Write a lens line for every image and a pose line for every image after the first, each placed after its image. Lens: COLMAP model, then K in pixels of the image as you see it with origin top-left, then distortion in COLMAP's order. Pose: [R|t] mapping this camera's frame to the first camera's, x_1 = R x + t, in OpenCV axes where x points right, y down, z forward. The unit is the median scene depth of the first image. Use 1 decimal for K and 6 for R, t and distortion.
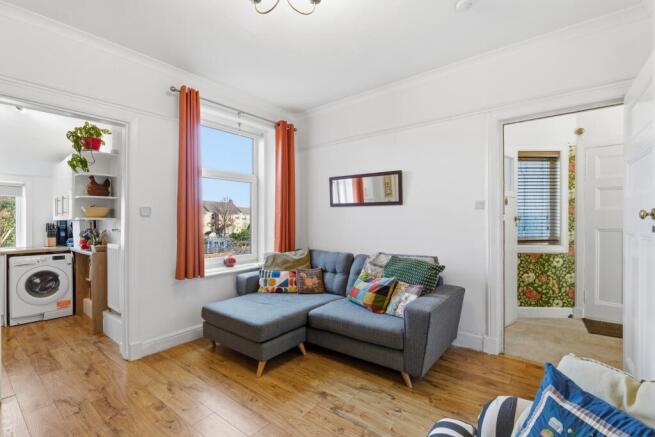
lens RADIAL K [[297.6, 0, 326.3], [0, 297.6, 221.2], [0, 0, 1]] dist [-0.001818, -0.000492]
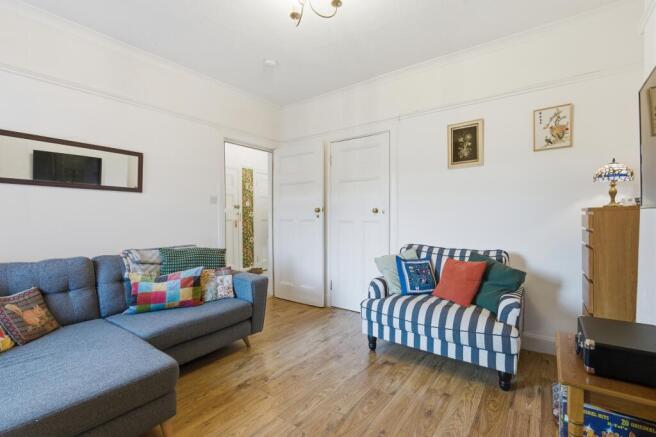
lens RADIAL K [[298.1, 0, 326.8], [0, 298.1, 221.2], [0, 0, 1]] dist [-0.001818, -0.000492]
pose [[-0.044963, -0.004172, 0.998980, -0.860142], [0.004291, 0.999981, 0.004370, 0.036409], [-0.998979, 0.004483, -0.044944, 0.663637]]
